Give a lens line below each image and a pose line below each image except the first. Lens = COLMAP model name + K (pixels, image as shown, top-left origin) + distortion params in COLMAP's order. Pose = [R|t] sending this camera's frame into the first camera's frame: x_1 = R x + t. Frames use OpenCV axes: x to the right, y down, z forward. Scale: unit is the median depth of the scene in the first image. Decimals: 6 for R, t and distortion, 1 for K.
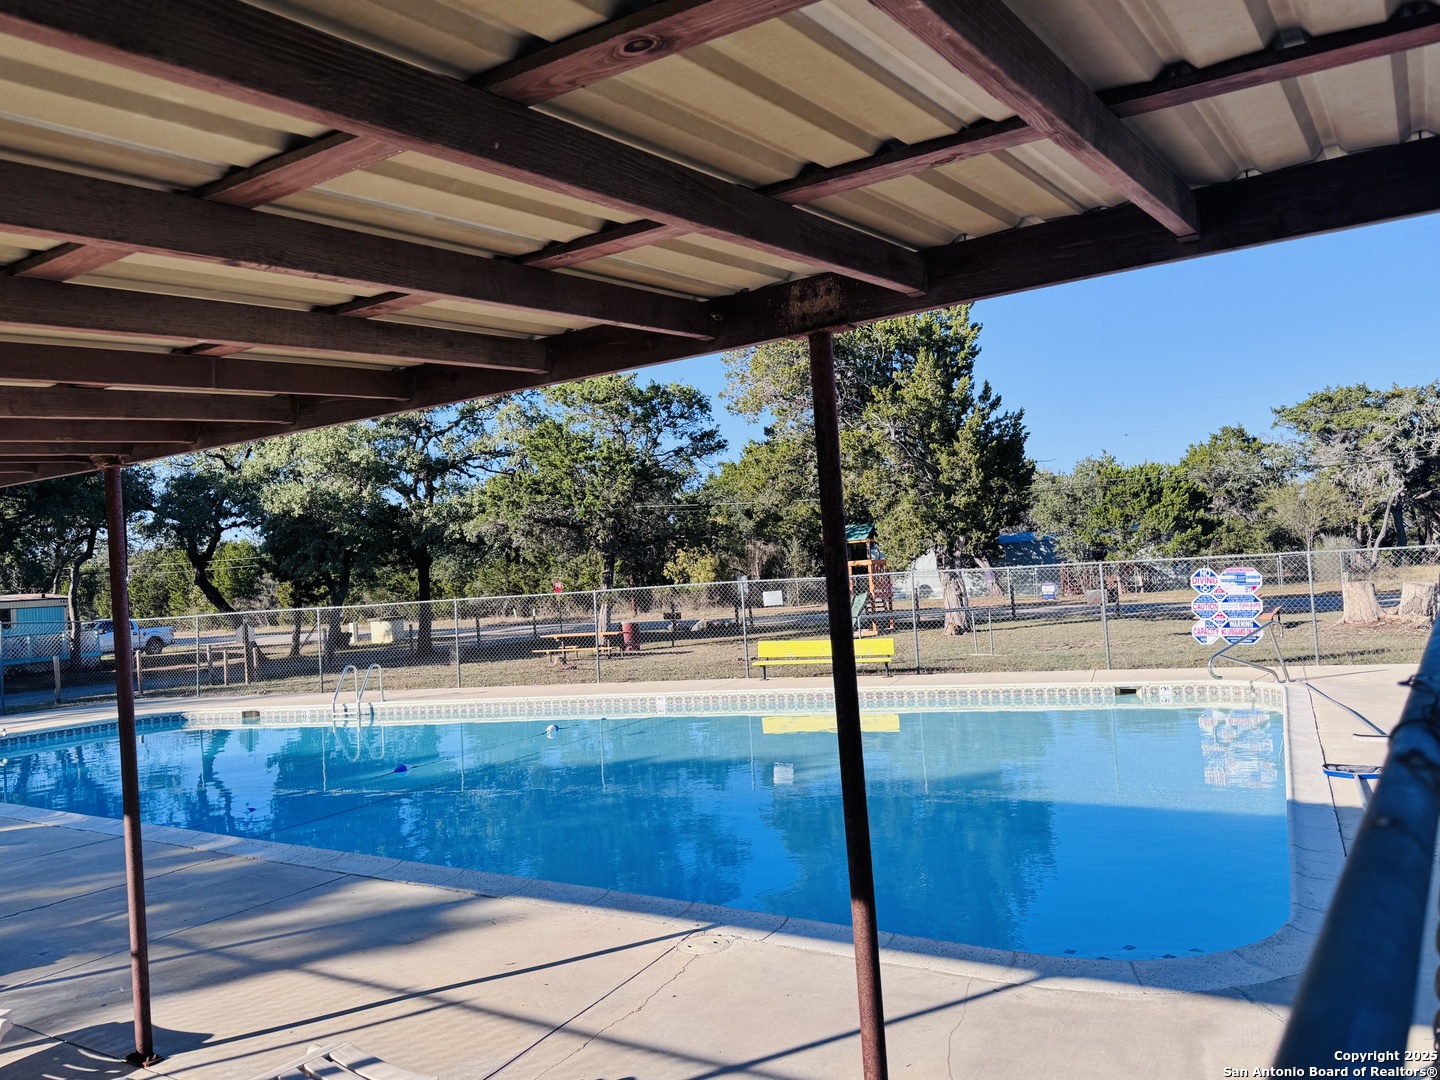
lens RADIAL K [[1079.8, 0, 718.5], [0, 1079.8, 549.7], [0, 0, 1]] dist [0.182307, -0.322711]
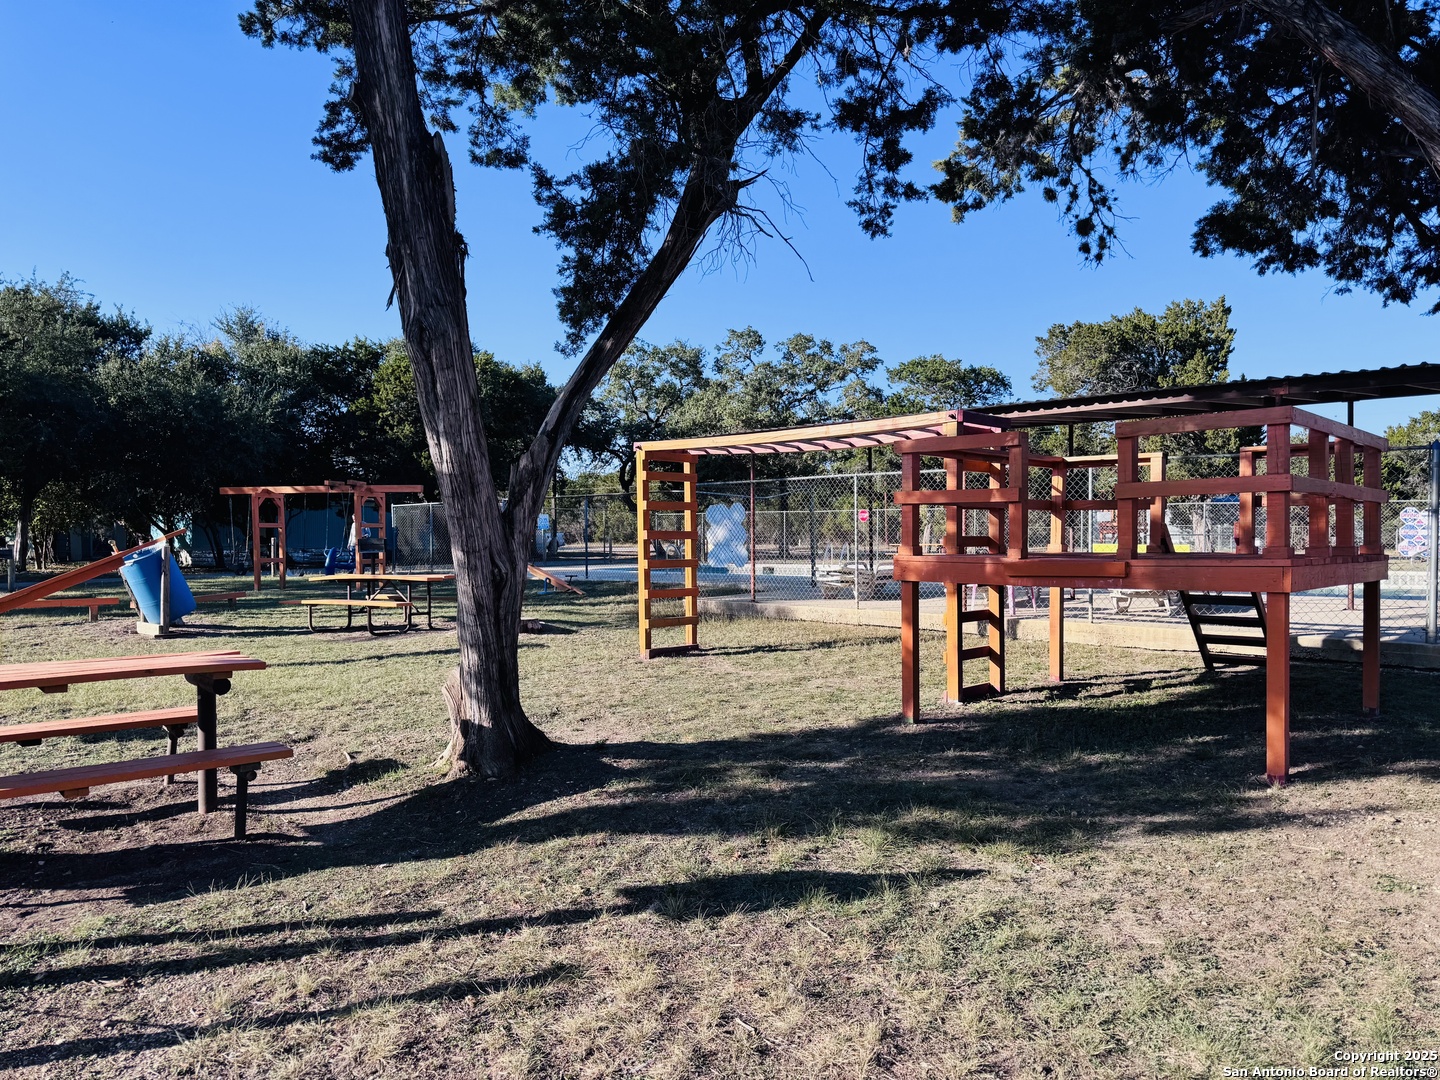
lens RADIAL K [[1008.4, 0, 714.9], [0, 1008.4, 547.2], [0, 0, 1]] dist [0.081765, -0.108952]
pose [[0.984620, 0.055760, -0.165570, -0.161111], [-0.048761, 0.997749, 0.046043, 0.030503], [0.167764, -0.037262, 0.985123, -0.332769]]
